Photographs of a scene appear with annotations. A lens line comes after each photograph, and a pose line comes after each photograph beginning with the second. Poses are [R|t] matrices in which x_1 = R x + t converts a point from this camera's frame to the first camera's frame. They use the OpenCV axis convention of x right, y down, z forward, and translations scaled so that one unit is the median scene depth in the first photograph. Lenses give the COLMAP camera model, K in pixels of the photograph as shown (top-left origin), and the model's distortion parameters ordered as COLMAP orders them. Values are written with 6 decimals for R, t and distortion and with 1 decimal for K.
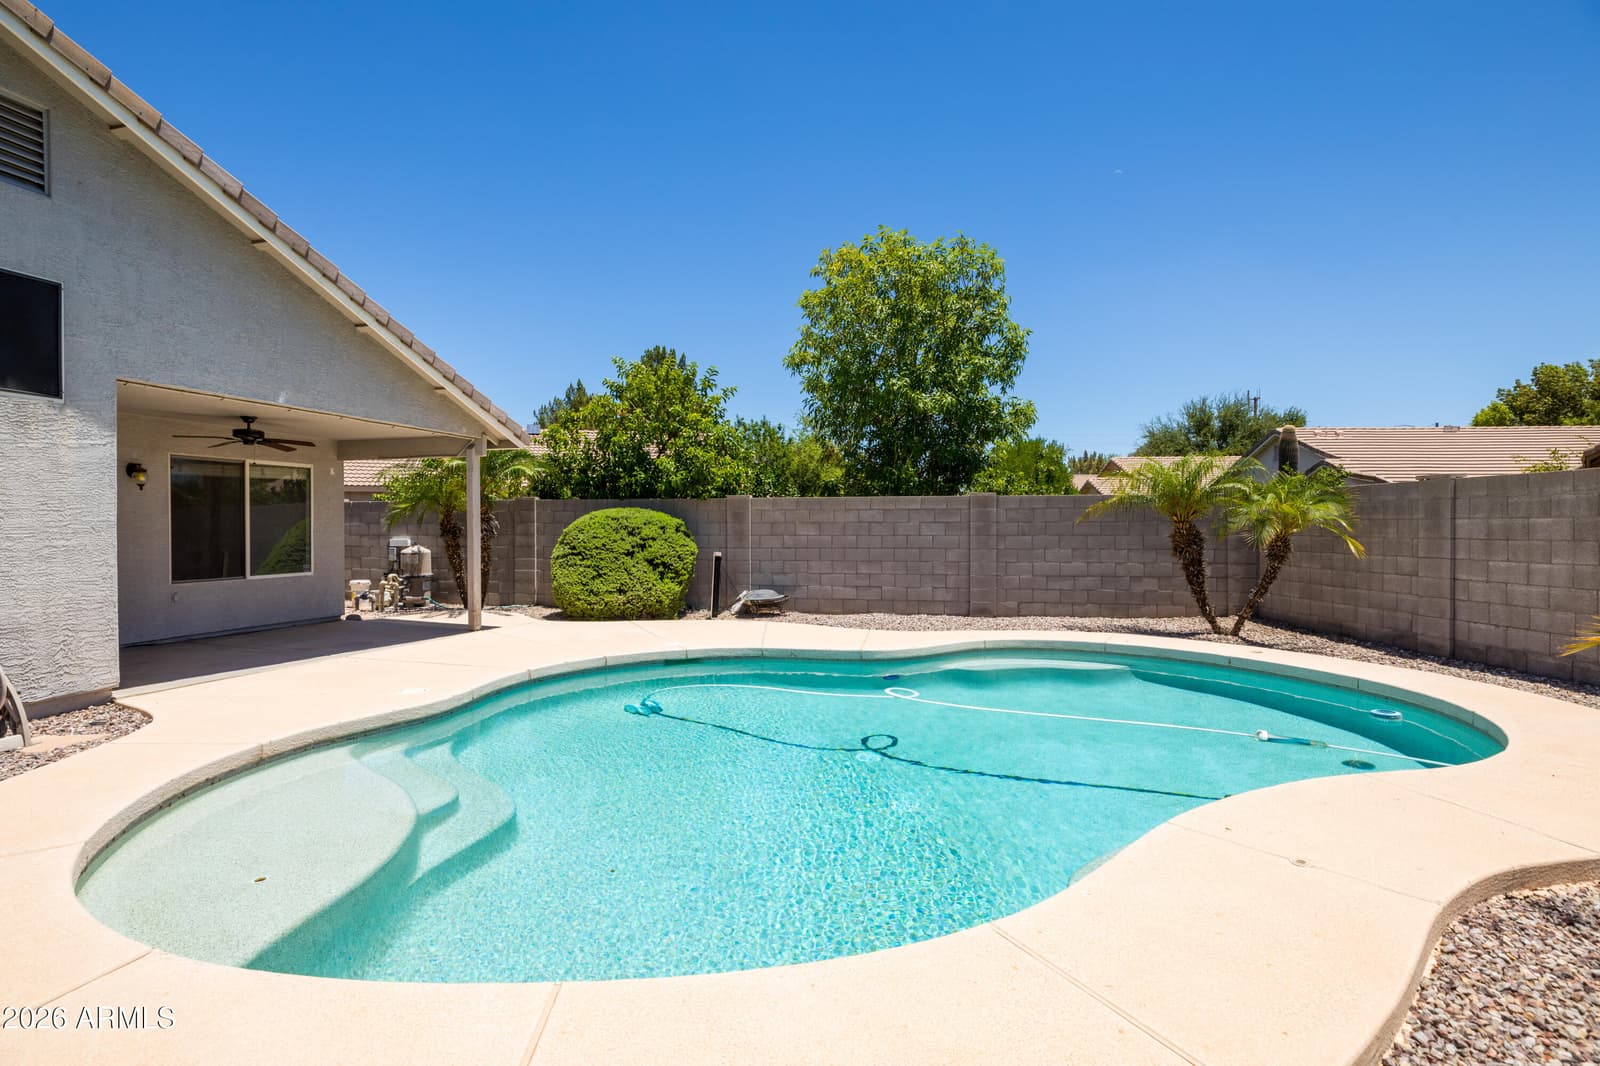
lens RADIAL K [[746.5, 0, 778.1], [0, 746.5, 527.2], [0, 0, 1]] dist [-0.012493, 0.004181]
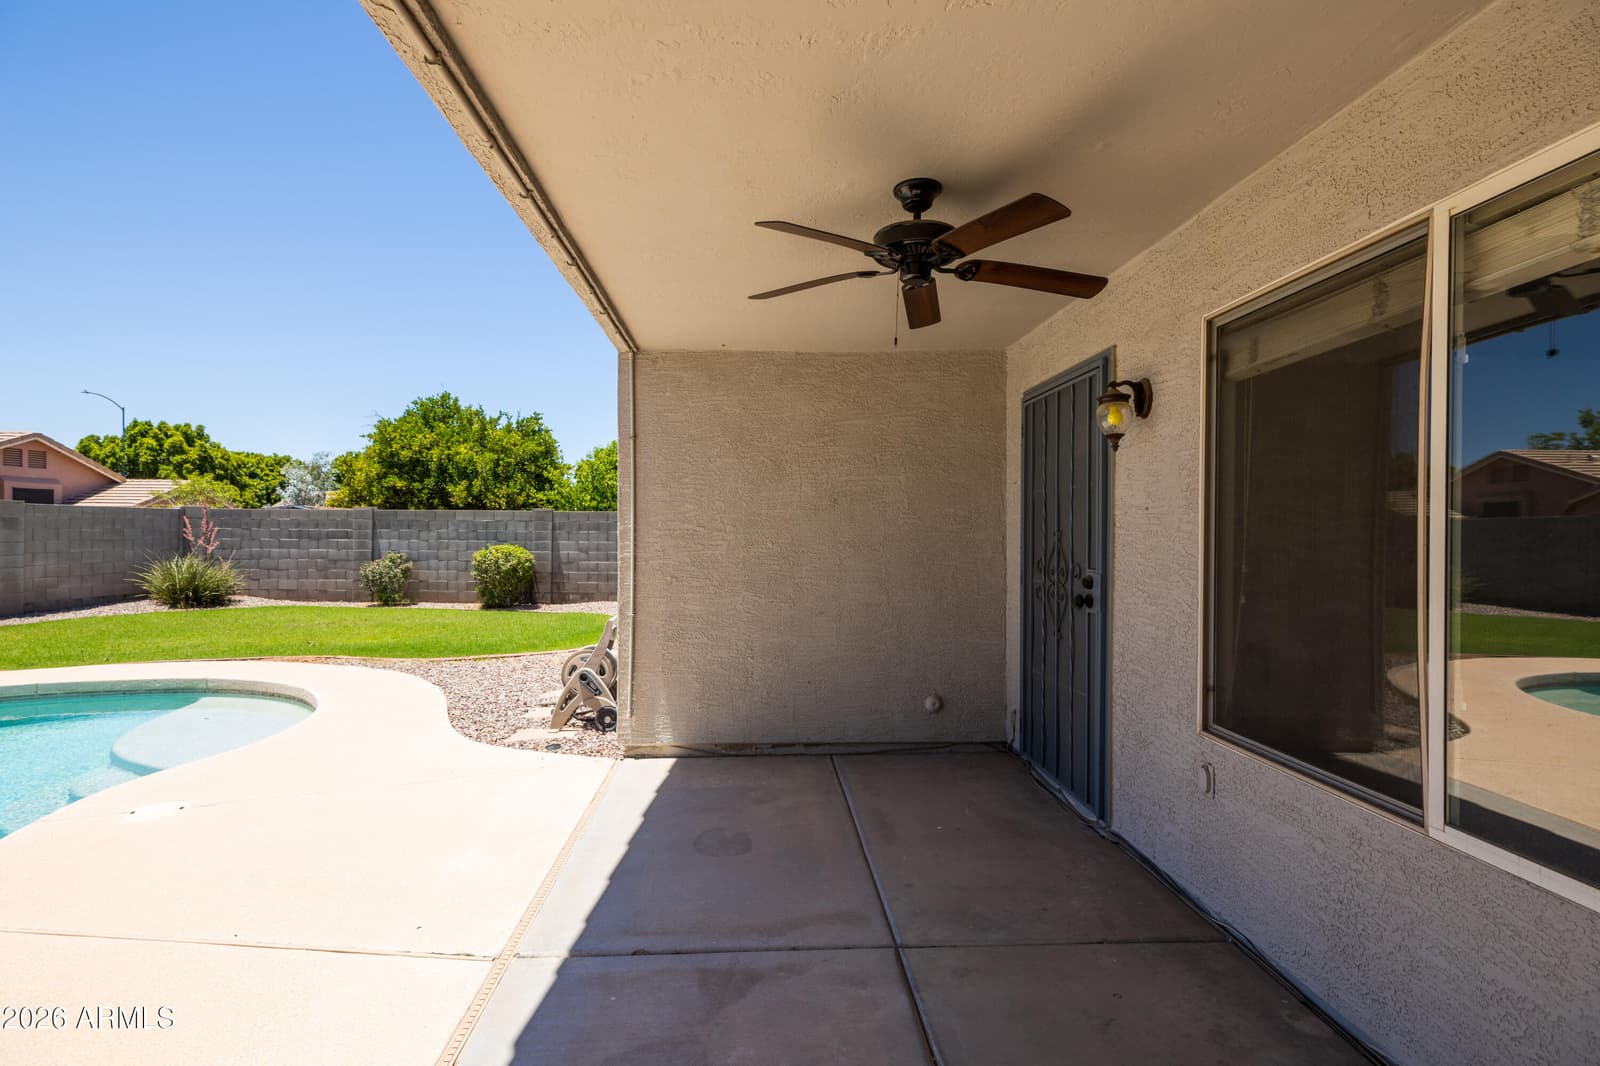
lens RADIAL K [[715.8, 0, 791.5], [0, 715.8, 540.2], [0, 0, 1]] dist [-0.000949, 0.002352]
pose [[-0.935855, 0.002351, -0.352378, -0.420100], [-0.003087, 0.999885, 0.014872, -0.007383], [0.352372, 0.015006, -0.935740, 0.935328]]
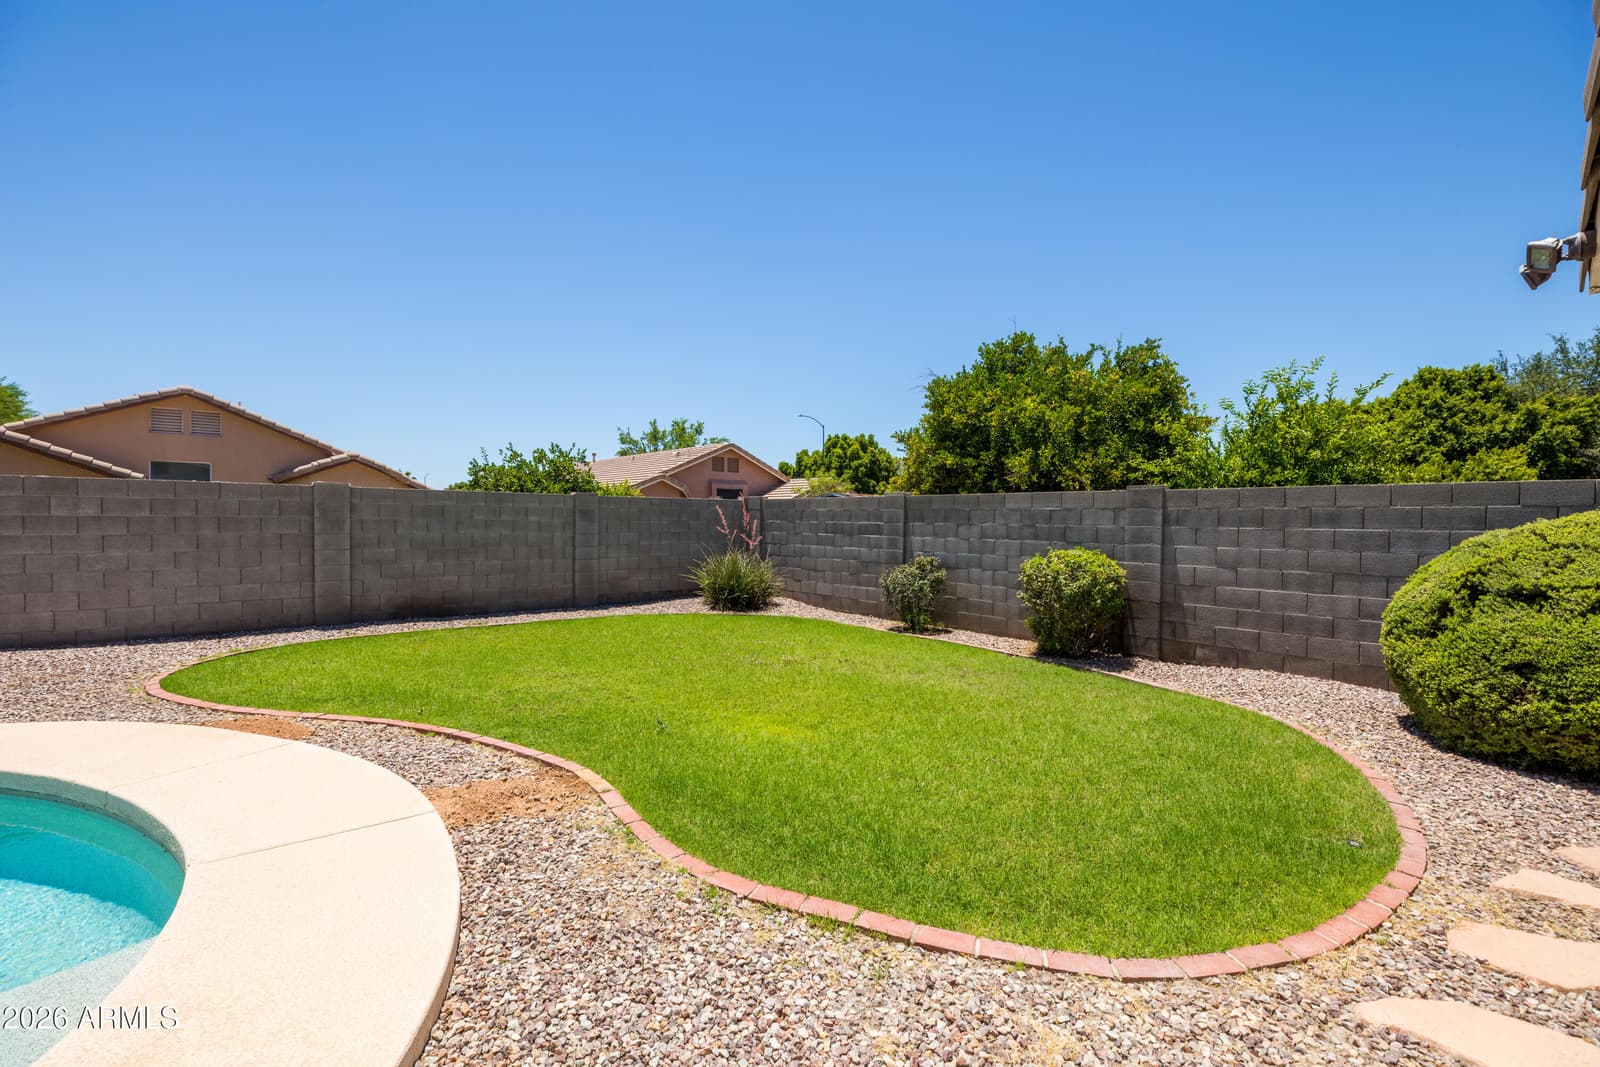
lens RADIAL K [[715.8, 0, 789.5], [0, 715.8, 530.3], [0, 0, 1]] dist [-0.000949, 0.002352]
pose [[-0.884950, -0.011345, 0.465548, -0.476263], [-0.005879, 0.999896, 0.013190, -0.006337], [-0.465649, 0.008935, -0.884924, 0.336035]]
